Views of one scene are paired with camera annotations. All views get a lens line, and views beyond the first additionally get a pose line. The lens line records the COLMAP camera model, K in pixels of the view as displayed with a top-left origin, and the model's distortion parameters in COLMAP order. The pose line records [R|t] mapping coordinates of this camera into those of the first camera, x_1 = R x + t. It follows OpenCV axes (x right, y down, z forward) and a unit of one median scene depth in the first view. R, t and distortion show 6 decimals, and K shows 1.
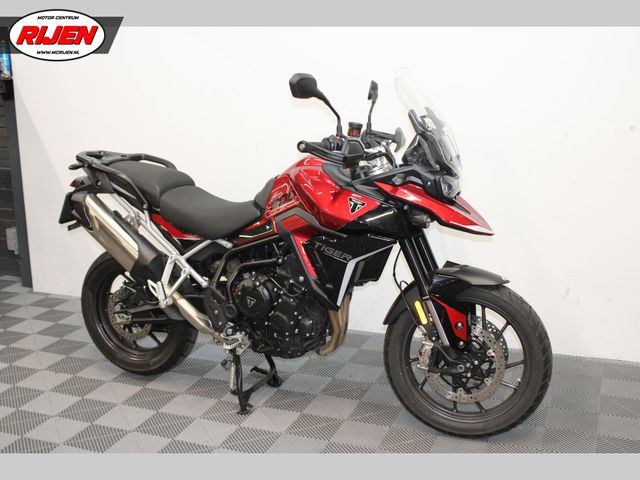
lens RADIAL K [[814.1, 0, 320.0], [0, 814.1, 240.0], [0, 0, 1]] dist [-0.004390, 0.001716]
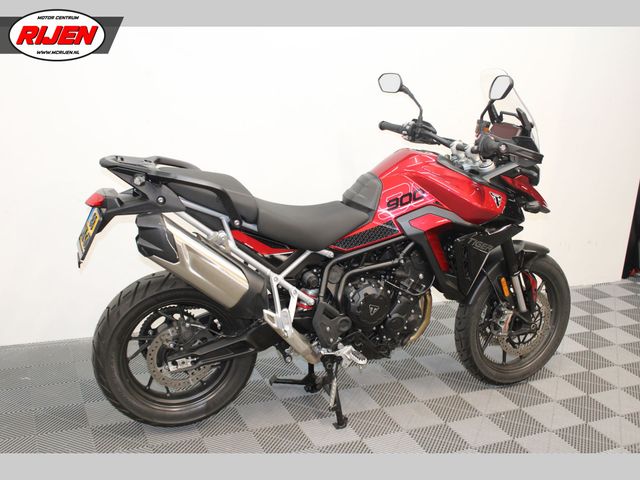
lens RADIAL K [[726.9, 0, 320.0], [0, 726.9, 240.0], [0, 0, 1]] dist [0.011438, 0.005089]
pose [[0.695717, -0.141520, 0.704237, -0.698336], [0.087545, 0.989797, 0.112418, -0.102860], [-0.712961, -0.016559, 0.701008, 0.441874]]
